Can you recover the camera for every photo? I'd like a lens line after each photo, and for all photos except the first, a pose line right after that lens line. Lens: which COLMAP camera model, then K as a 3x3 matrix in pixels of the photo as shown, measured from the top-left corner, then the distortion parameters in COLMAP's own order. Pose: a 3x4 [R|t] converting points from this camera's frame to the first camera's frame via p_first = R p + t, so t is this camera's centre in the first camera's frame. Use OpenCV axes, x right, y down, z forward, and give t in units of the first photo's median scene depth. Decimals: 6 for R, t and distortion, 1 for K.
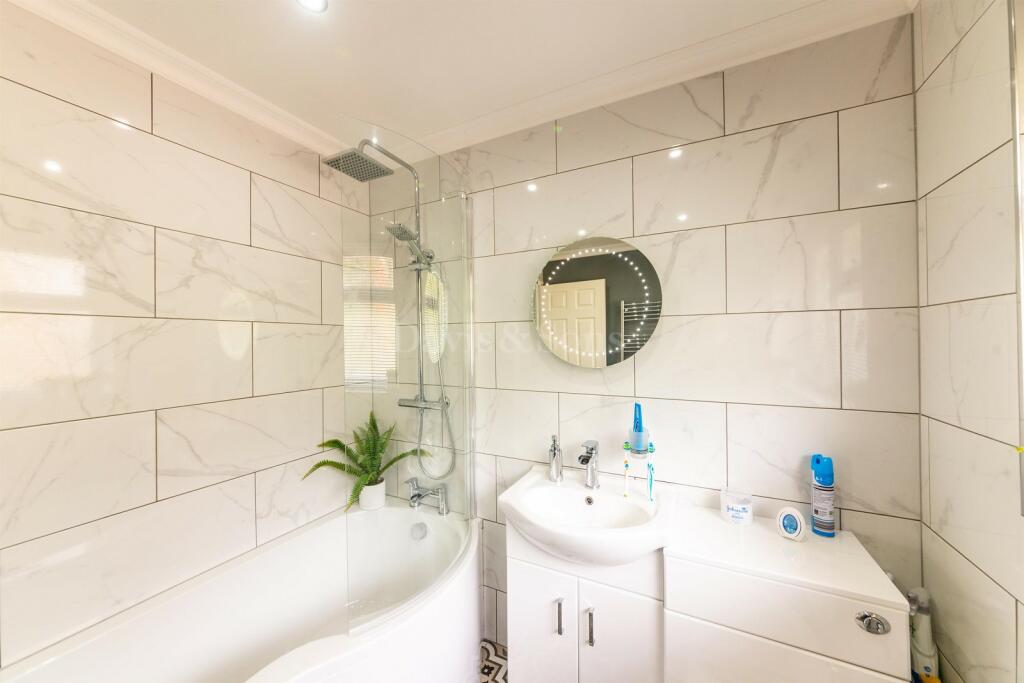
lens RADIAL K [[363.3, 0, 512.0], [0, 363.3, 341.5], [0, 0, 1]] dist [0.000966, -0.000124]
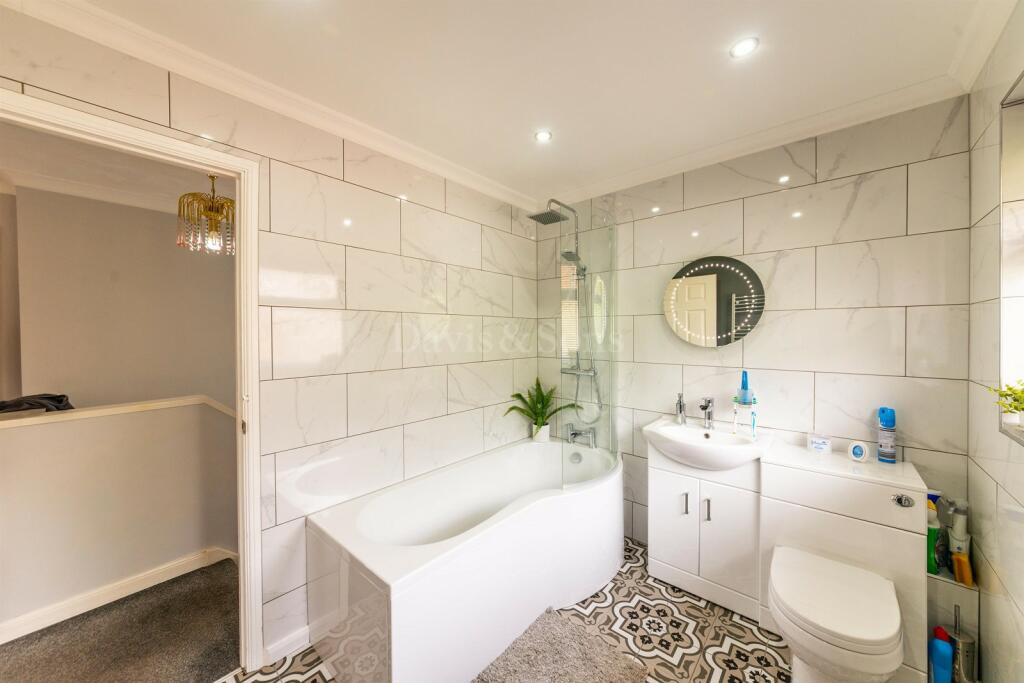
lens RADIAL K [[364.2, 0, 512.5], [0, 364.2, 336.2], [0, 0, 1]] dist [-0.000467, -0.000116]
pose [[0.968957, 0.009691, -0.247038, -0.191278], [-0.006799, 0.999898, 0.012558, 0.018018], [0.247135, -0.010489, 0.968924, -0.627096]]
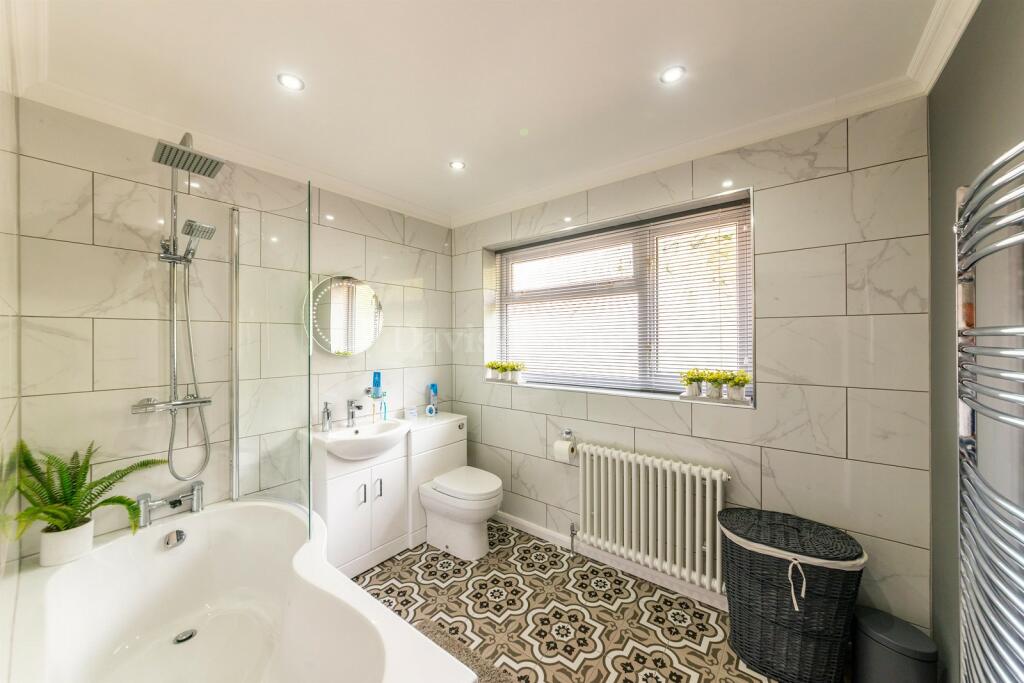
lens RADIAL K [[364.2, 0, 512.5], [0, 364.2, 336.2], [0, 0, 1]] dist [-0.000467, -0.000116]
pose [[0.200704, 0.016009, 0.979521, -1.317358], [-0.000339, 0.999868, -0.016272, 0.013996], [-0.979652, 0.002934, 0.200683, -0.065648]]
